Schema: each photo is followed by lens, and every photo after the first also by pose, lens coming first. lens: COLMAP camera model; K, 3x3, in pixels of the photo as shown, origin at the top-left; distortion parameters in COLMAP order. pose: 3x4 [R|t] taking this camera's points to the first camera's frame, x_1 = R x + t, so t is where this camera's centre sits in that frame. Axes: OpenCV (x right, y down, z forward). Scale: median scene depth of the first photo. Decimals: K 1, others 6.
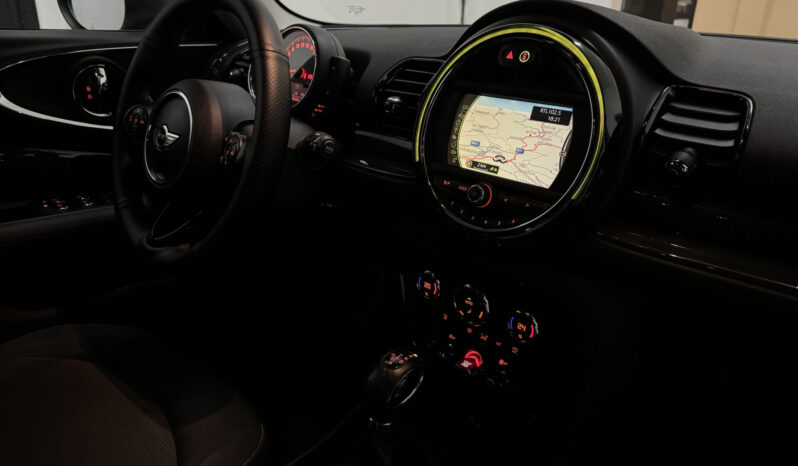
lens RADIAL K [[542.3, 0, 408.4], [0, 542.3, 235.5], [0, 0, 1]] dist [0.126244, -0.279611]
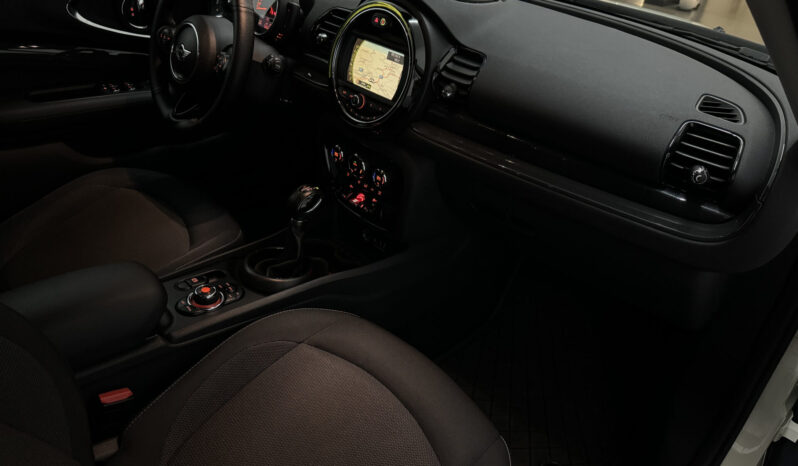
lens RADIAL K [[542.3, 0, 408.4], [0, 542.3, 235.5], [0, 0, 1]] dist [0.126244, -0.279611]
pose [[0.996941, 0.073437, -0.026764, 0.347913], [-0.067382, 0.981014, 0.181856, 0.018426], [0.039611, -0.179497, 0.982961, -0.758800]]
